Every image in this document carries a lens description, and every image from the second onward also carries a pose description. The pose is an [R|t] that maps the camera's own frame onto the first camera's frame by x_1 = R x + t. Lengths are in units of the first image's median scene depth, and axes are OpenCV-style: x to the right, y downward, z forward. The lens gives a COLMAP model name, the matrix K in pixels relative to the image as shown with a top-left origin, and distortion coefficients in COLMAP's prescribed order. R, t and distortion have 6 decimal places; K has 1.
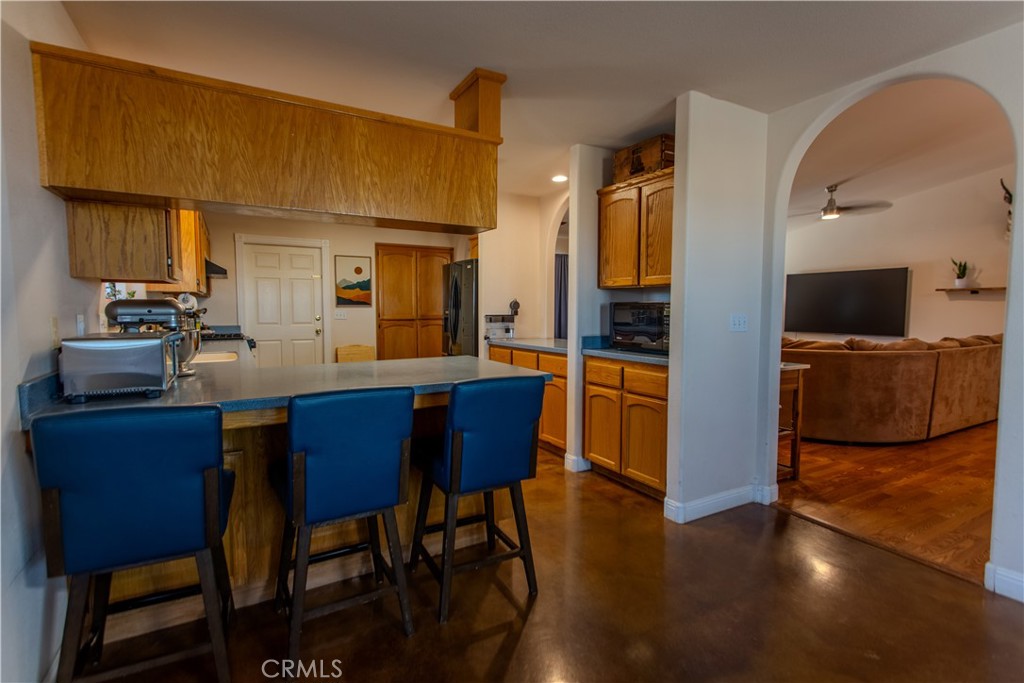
lens RADIAL K [[482.3, 0, 511.5], [0, 482.3, 348.0], [0, 0, 1]] dist [0.008880, 0.000260]
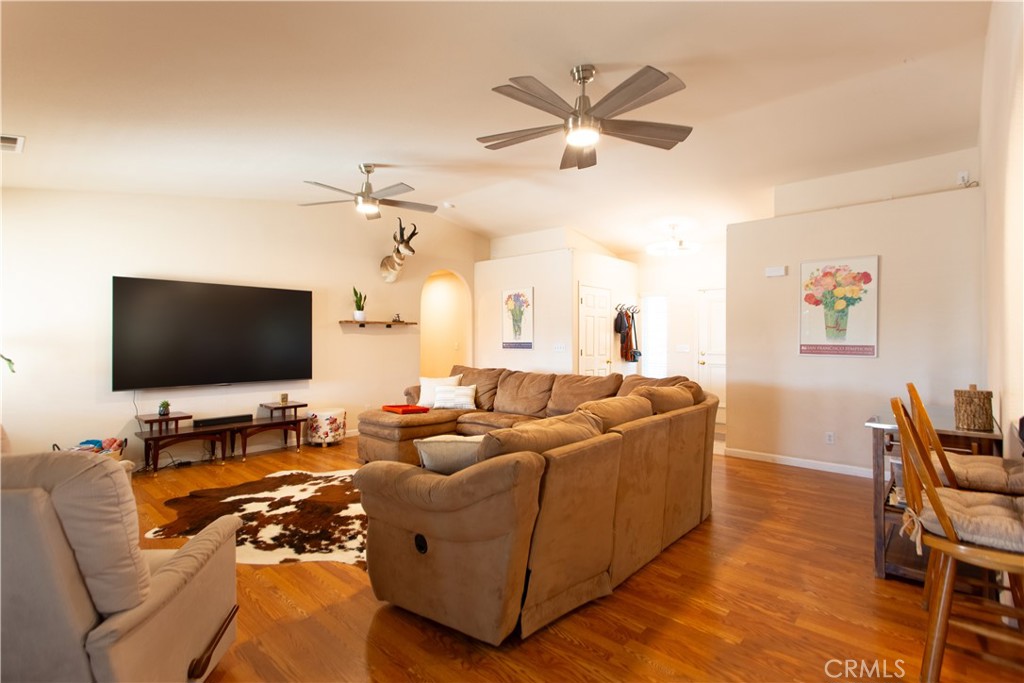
lens RADIAL K [[482.3, 0, 511.4], [0, 482.3, 341.5], [0, 0, 1]] dist [0.008880, 0.000260]
pose [[-0.311553, -0.001177, 0.950228, -0.050911], [0.068917, 0.997338, 0.023831, -0.086410], [-0.947726, 0.072912, -0.310643, 1.031199]]
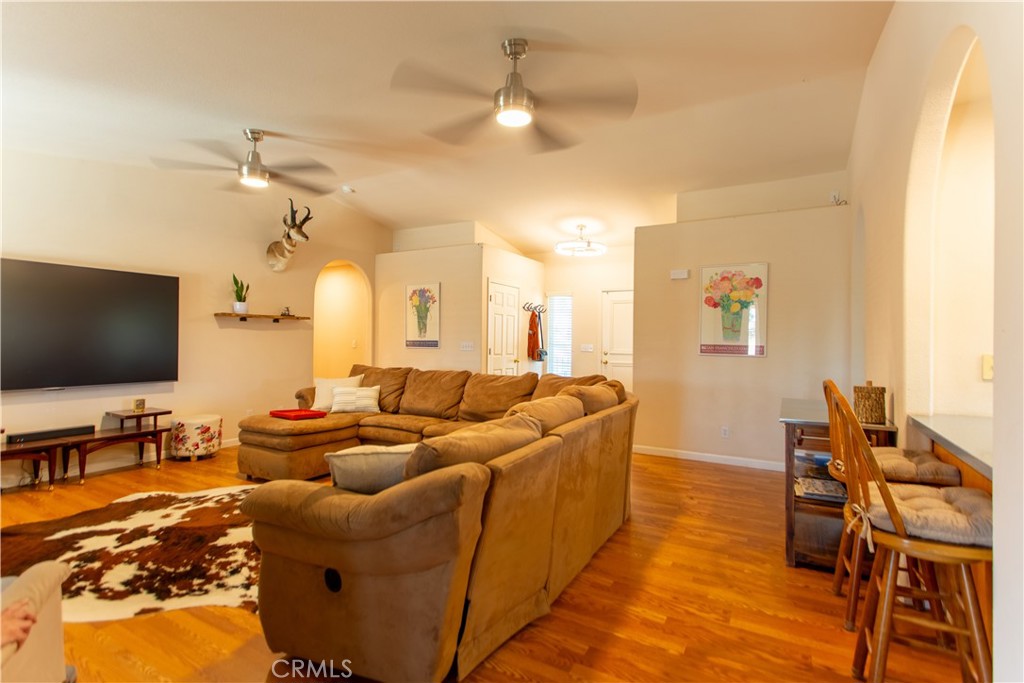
lens RADIAL K [[482.3, 0, 509.8], [0, 482.3, 340.4], [0, 0, 1]] dist [0.008880, 0.000260]
pose [[-0.506301, -0.003118, 0.862351, -0.003490], [0.052517, 0.998026, 0.034442, -0.083364], [-0.860756, 0.062726, -0.505137, 1.040204]]
